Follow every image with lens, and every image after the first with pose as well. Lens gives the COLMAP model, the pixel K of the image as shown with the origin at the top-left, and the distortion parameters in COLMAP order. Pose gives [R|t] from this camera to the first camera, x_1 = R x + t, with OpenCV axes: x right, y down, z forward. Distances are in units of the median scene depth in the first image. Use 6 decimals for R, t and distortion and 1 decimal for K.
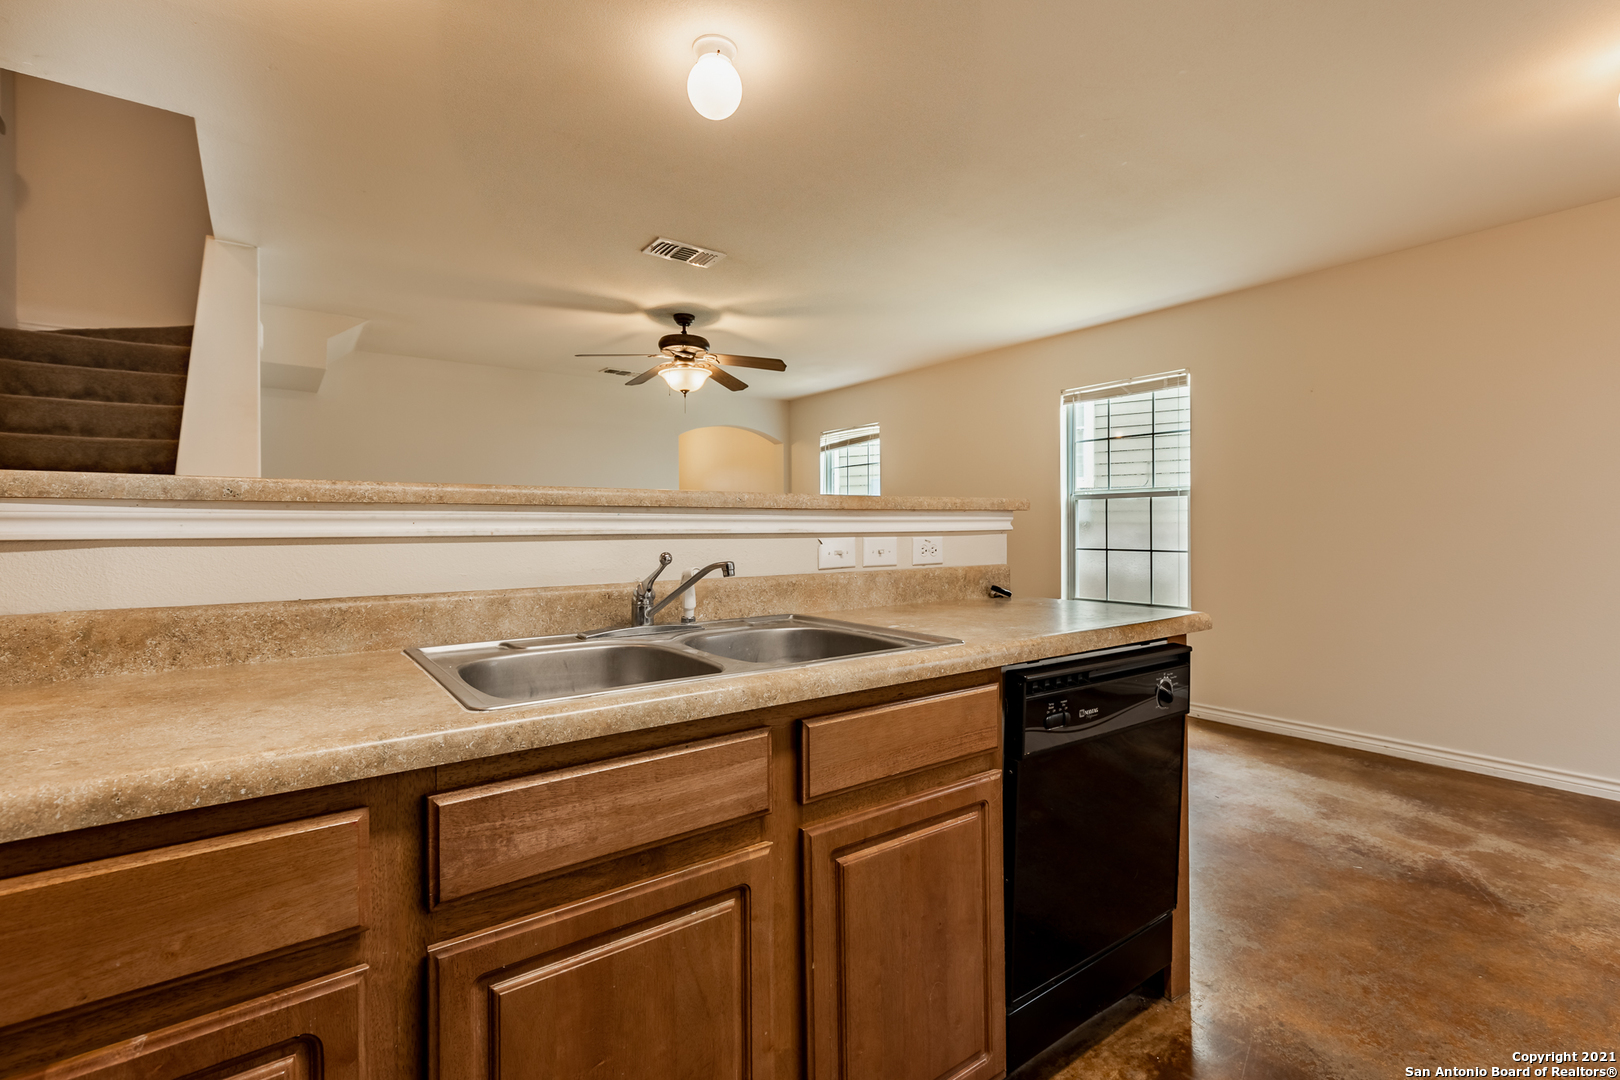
lens RADIAL K [[730.0, 0, 816.4], [0, 730.0, 526.7], [0, 0, 1]] dist [0.003998, -0.000864]
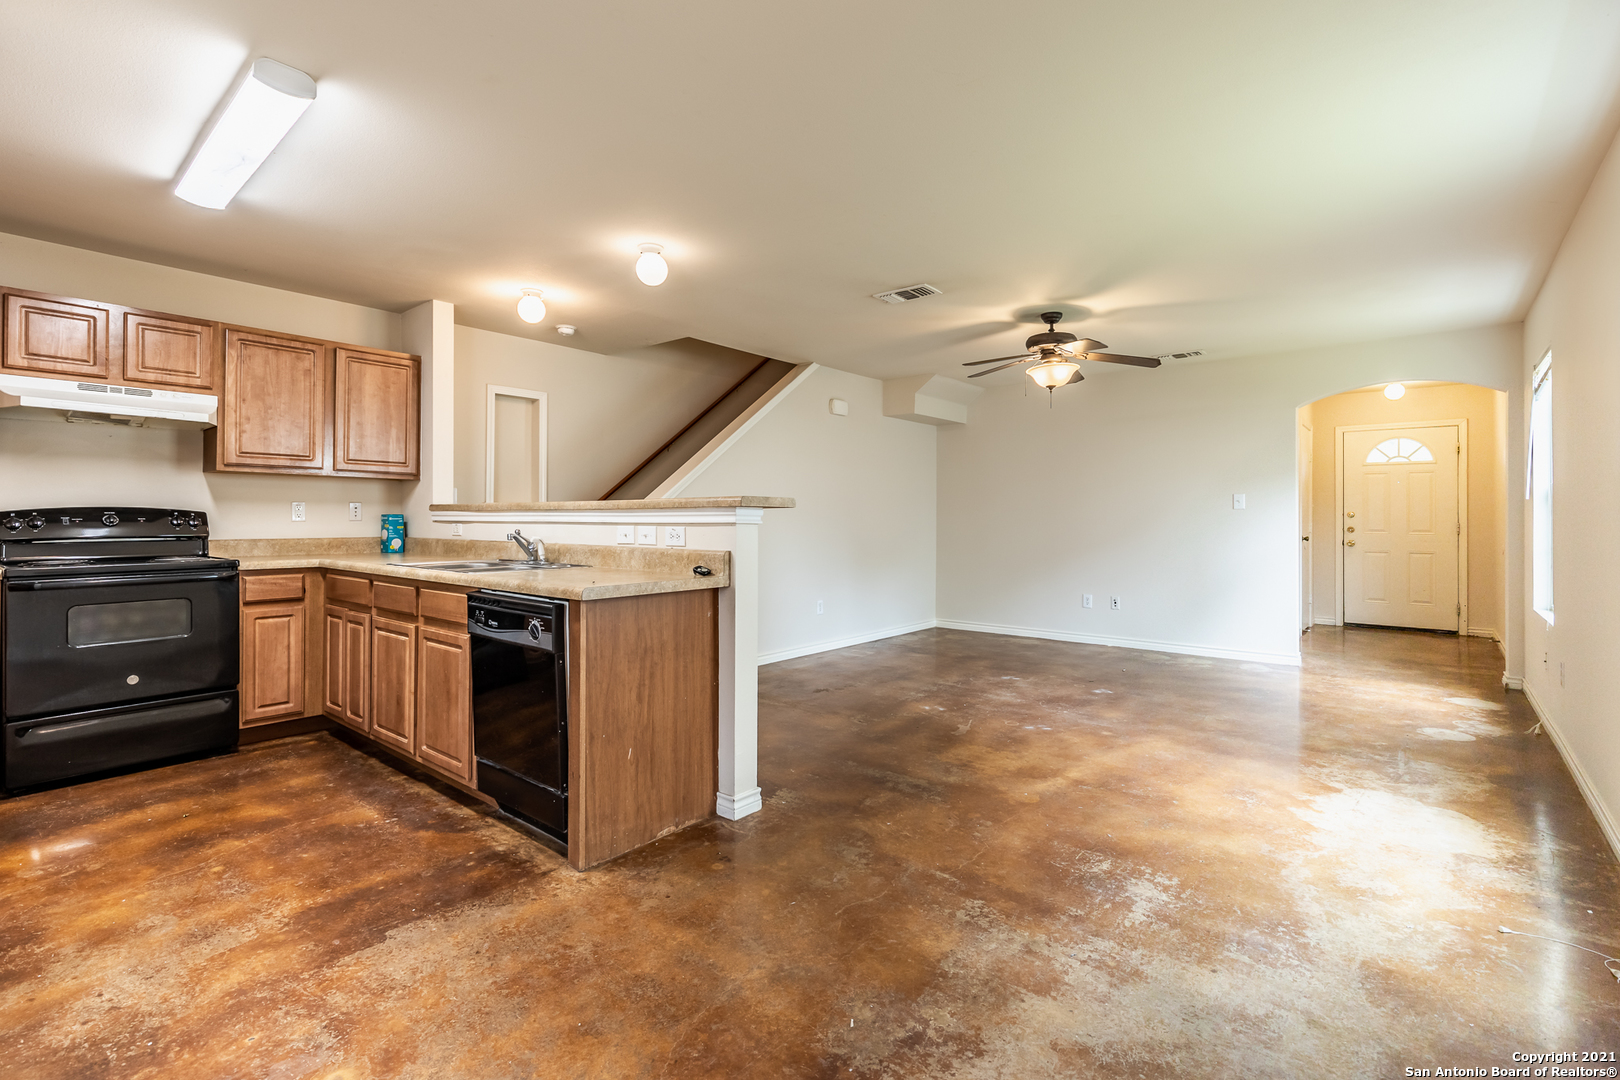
lens RADIAL K [[740.3, 0, 812.8], [0, 740.3, 512.8], [0, 0, 1]] dist [0.004494, 0.000999]
pose [[0.237187, -0.000262, -0.971464, 0.968151], [-0.001765, 0.999998, -0.000700, -0.007649], [0.971462, 0.001881, 0.237186, 0.551828]]
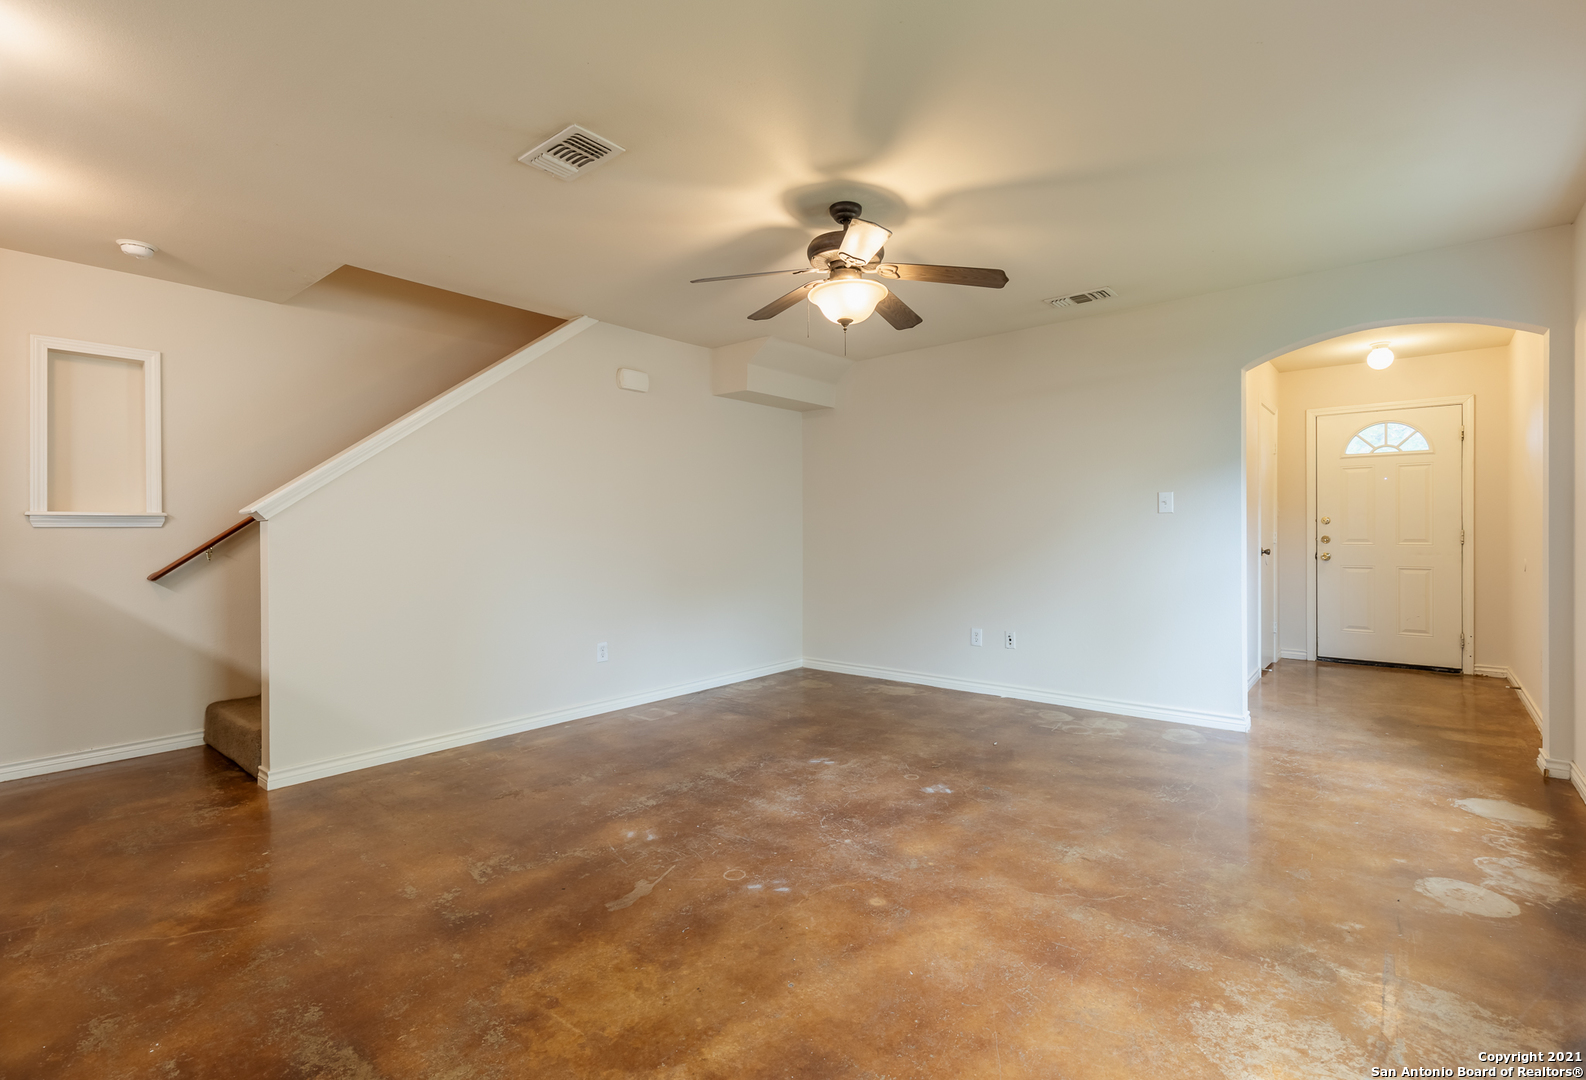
lens RADIAL K [[728.4, 0, 817.5], [0, 728.4, 536.1], [0, 0, 1]] dist [0.007309, -0.000416]
pose [[0.244170, 0.011556, -0.969664, 0.582091], [0.006998, 0.999882, 0.013678, -0.001482], [0.969707, -0.010126, 0.244060, 1.047398]]
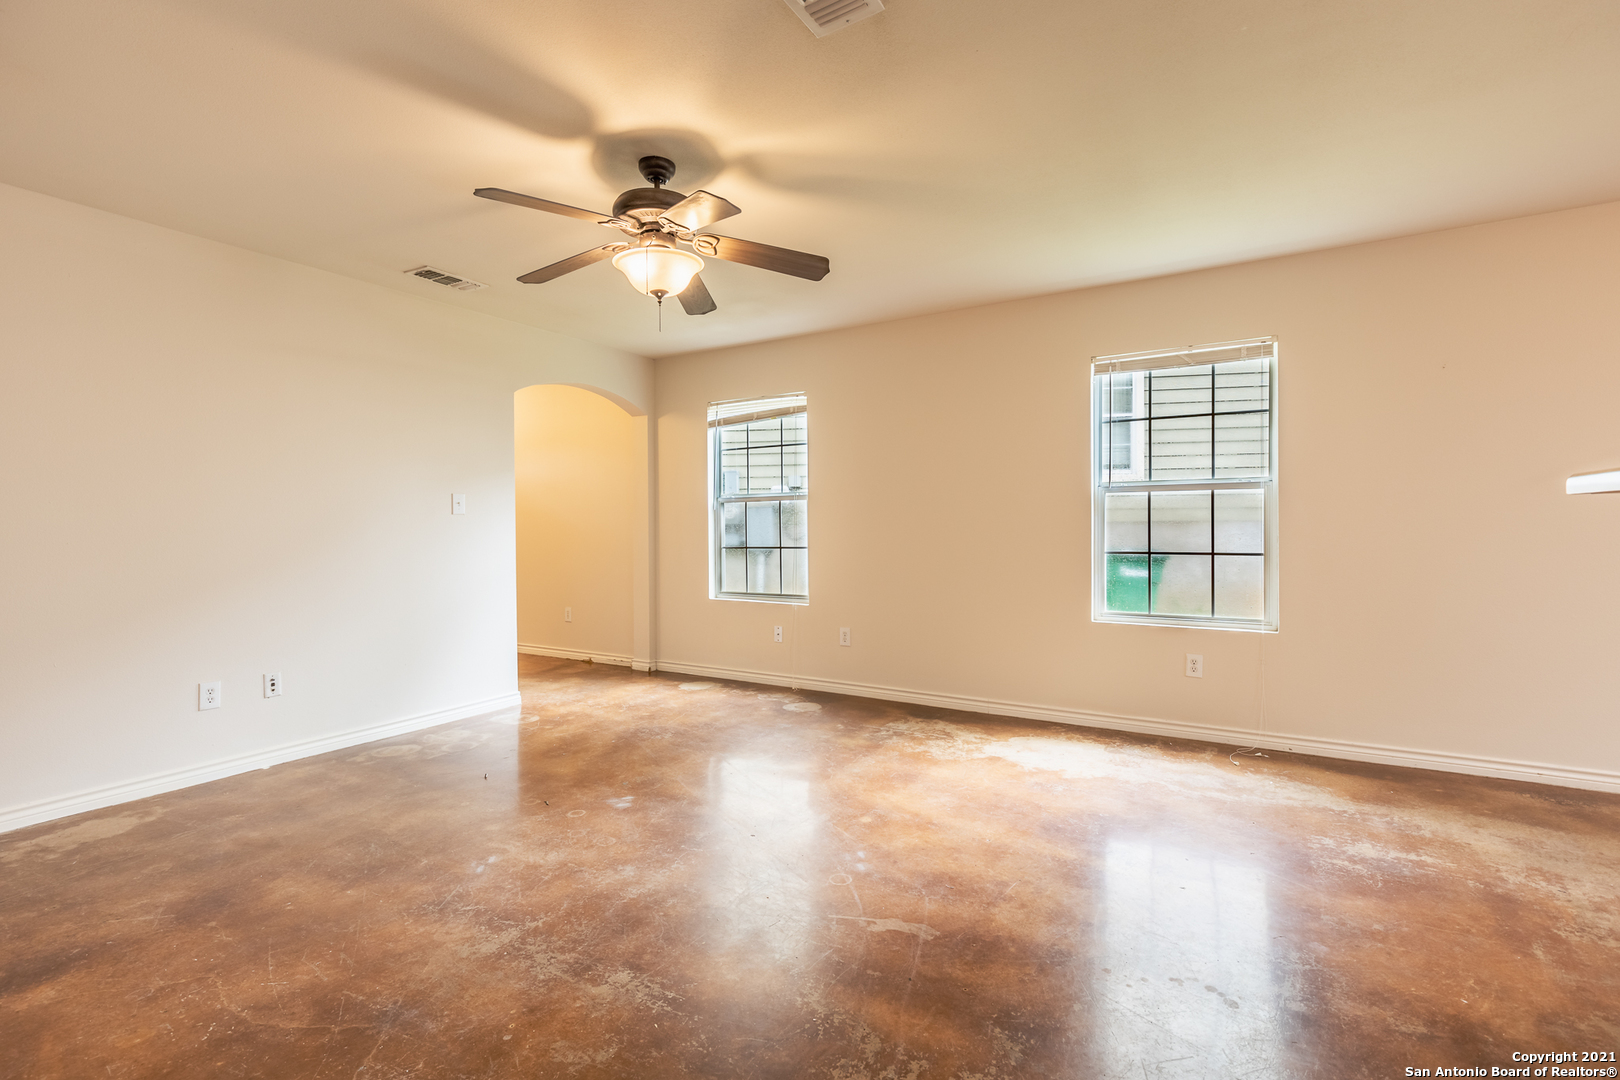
lens RADIAL K [[730.0, 0, 816.4], [0, 730.0, 526.7], [0, 0, 1]] dist [0.003998, -0.000864]
pose [[0.925431, -0.000514, 0.378917, -0.367170], [0.001195, 0.999998, -0.001561, 0.003541], [-0.378916, 0.001897, 0.925429, 0.526900]]
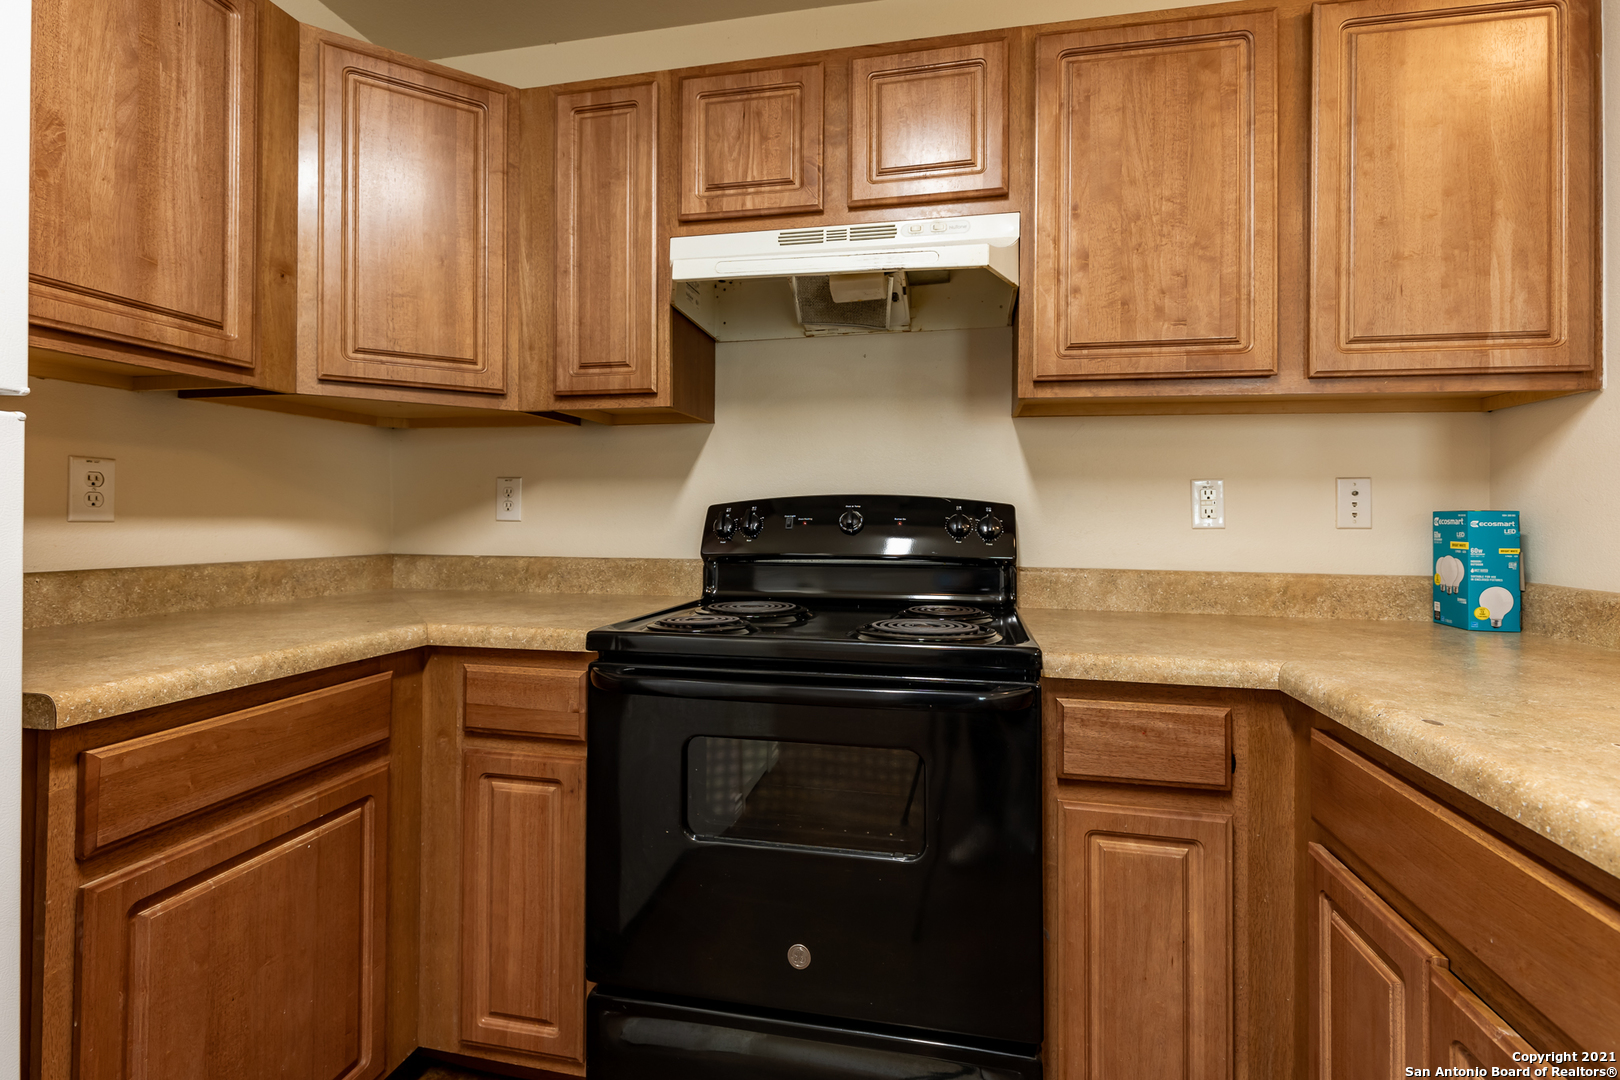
lens RADIAL K [[746.0, 0, 807.0], [0, 746.0, 506.0], [0, 0, 1]] dist [-0.003122, -0.000539]
pose [[-0.750599, -0.009719, -0.660687, 0.086891], [-0.002498, 0.999926, -0.011871, -0.000780], [0.660754, -0.007260, -0.750568, 0.207054]]
